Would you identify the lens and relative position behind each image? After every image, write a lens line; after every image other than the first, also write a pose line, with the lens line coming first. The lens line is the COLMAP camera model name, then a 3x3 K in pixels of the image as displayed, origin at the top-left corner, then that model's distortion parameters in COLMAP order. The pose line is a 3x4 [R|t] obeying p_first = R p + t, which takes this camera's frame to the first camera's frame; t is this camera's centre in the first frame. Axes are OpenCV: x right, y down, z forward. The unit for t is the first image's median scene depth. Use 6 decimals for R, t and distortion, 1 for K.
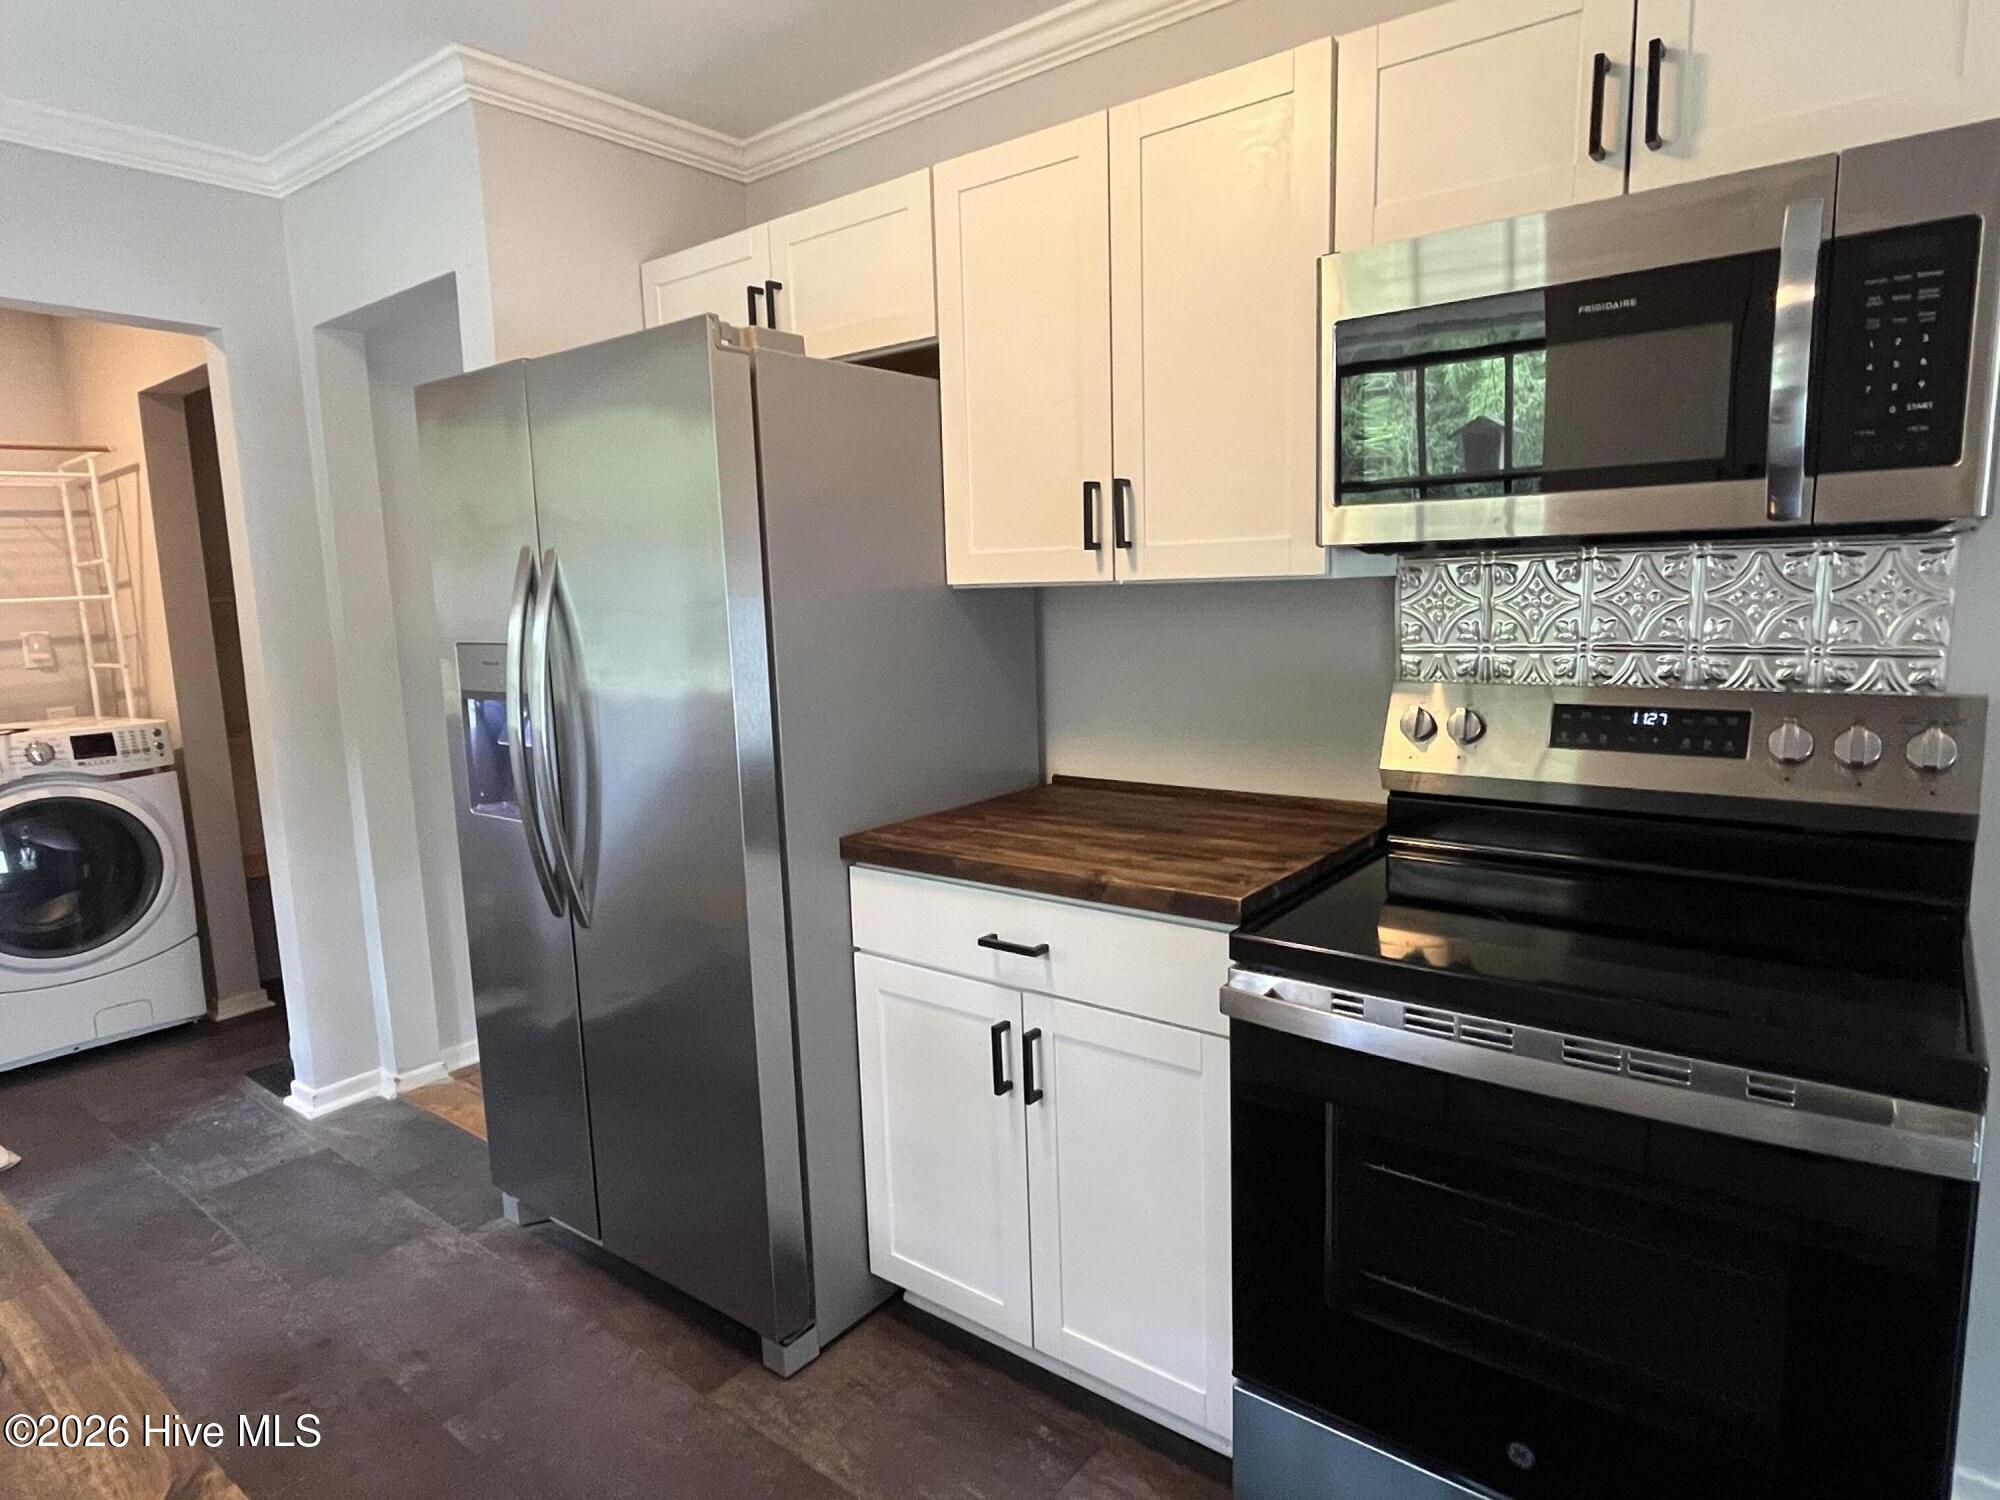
lens RADIAL K [[1141.9, 0, 997.9], [0, 1141.9, 752.0], [0, 0, 1]] dist [0.001779, 0.000598]
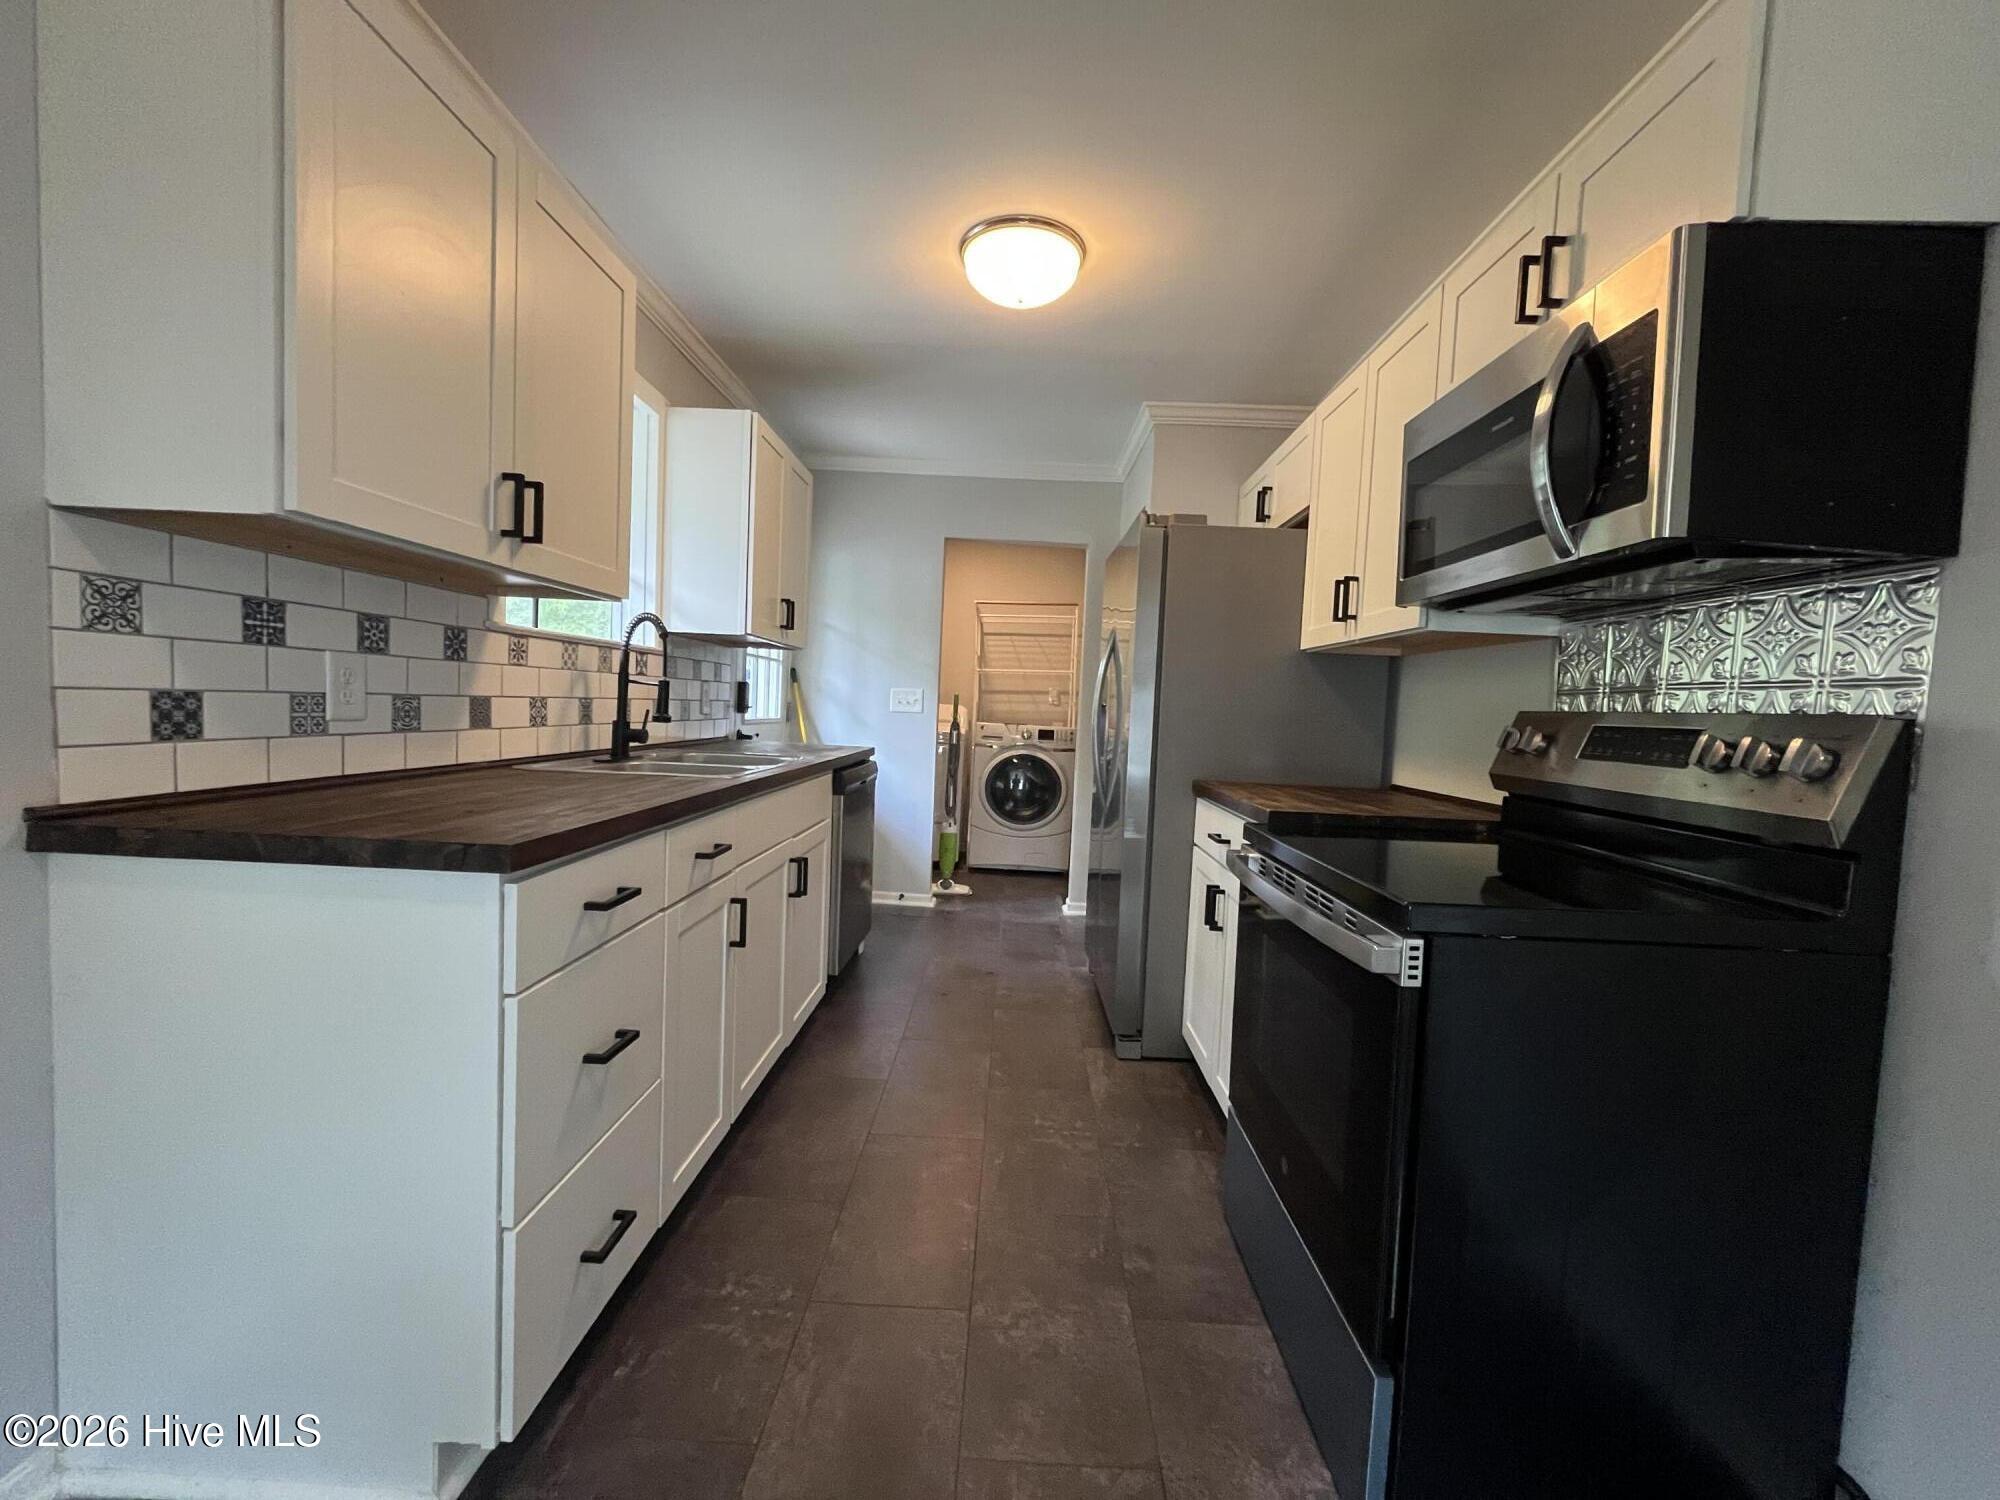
lens RADIAL K [[797.9, 0, 1001.5], [0, 797.9, 745.4], [0, 0, 1]] dist [-0.001041, -0.000141]
pose [[0.605256, 0.096891, -0.790113, 0.611214], [-0.176585, 0.984177, -0.014582, 0.082937], [0.776198, 0.148348, 0.612788, -0.026746]]
